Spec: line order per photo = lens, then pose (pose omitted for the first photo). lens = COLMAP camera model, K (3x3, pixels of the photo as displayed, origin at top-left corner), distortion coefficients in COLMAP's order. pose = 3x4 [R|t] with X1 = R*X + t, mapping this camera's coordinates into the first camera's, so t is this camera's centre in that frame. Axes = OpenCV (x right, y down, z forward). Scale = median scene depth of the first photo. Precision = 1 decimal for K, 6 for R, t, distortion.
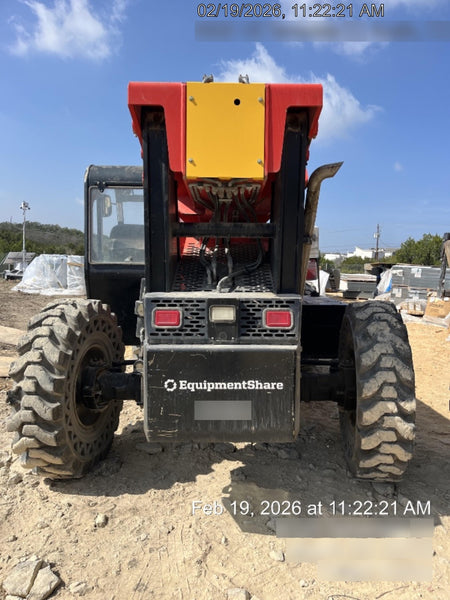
lens RADIAL K [[448.3, 0, 225.0], [0, 448.3, 300.0], [0, 0, 1]] dist [0.008390, 0.000552]
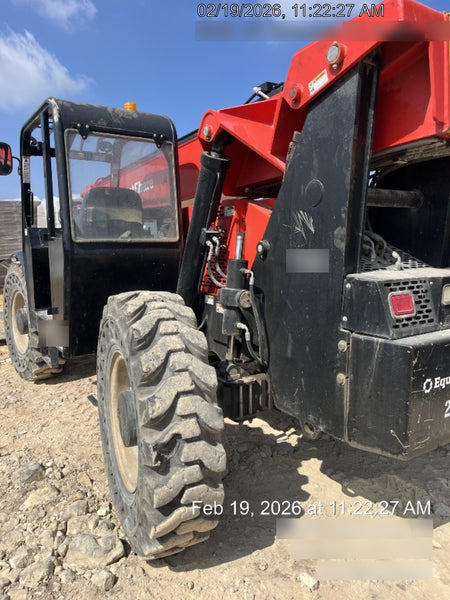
lens RADIAL K [[450.9, 0, 223.9], [0, 450.9, 292.0], [0, 0, 1]] dist [0.005758, 0.000027]
pose [[0.846877, -0.075156, 0.526451, -0.713784], [0.057481, 0.997100, 0.049879, -0.036149], [-0.528673, -0.011981, 0.848741, 0.414239]]
